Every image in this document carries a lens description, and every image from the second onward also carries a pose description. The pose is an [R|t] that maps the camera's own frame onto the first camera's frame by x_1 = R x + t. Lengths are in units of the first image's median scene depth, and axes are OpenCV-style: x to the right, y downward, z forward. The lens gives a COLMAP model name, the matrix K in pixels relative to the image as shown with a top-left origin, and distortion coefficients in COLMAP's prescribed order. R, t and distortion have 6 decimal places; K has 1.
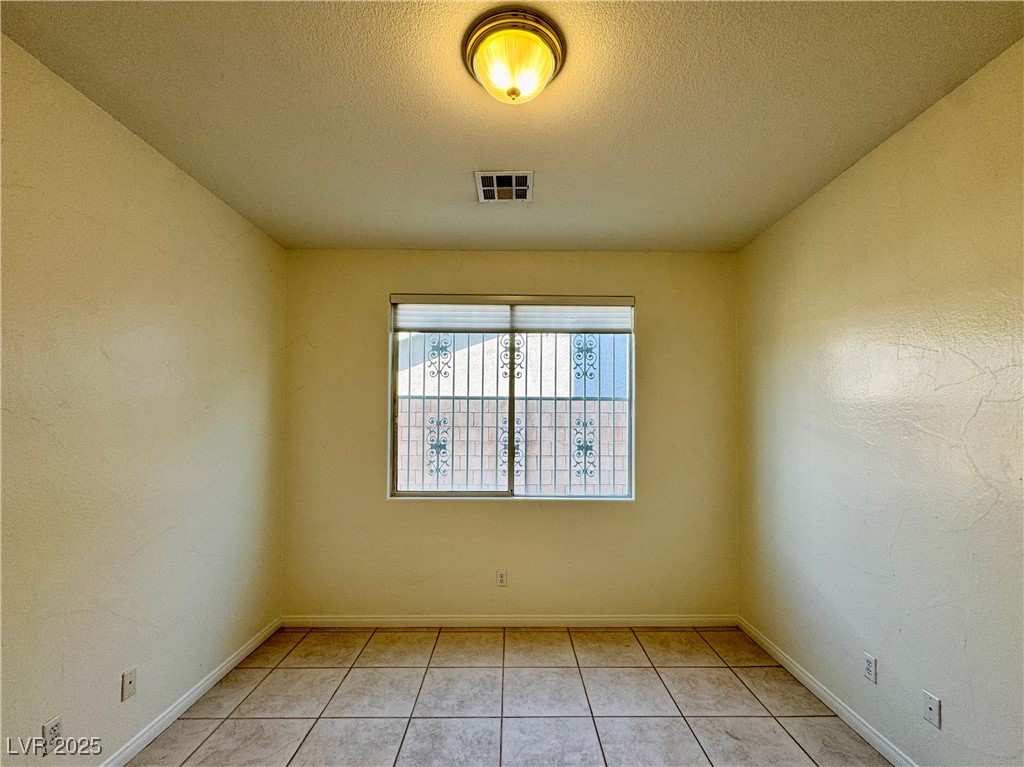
lens RADIAL K [[442.5, 0, 517.4], [0, 442.5, 416.7], [0, 0, 1]] dist [-0.002962, 0.000021]
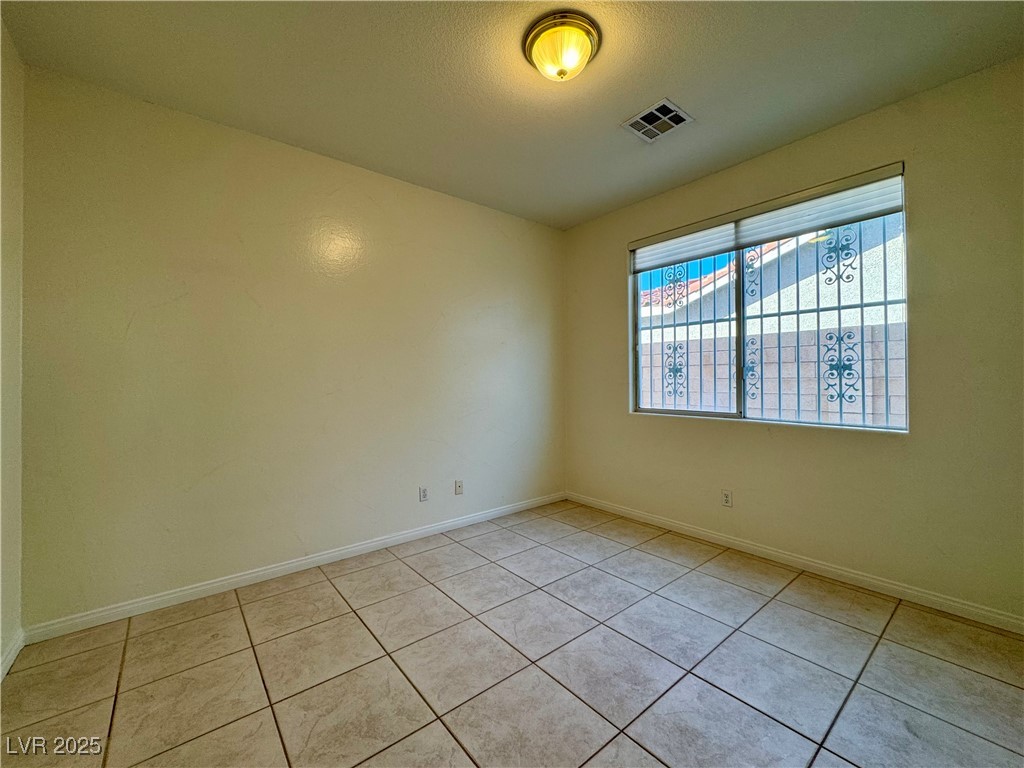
lens RADIAL K [[414.8, 0, 512.9], [0, 414.8, 379.2], [0, 0, 1]] dist [-0.001767, -0.000087]
pose [[0.626354, -0.007259, -0.779505, 0.385034], [0.021167, 0.999746, 0.007699, 0.075992], [0.779251, -0.021322, 0.626349, 0.040342]]
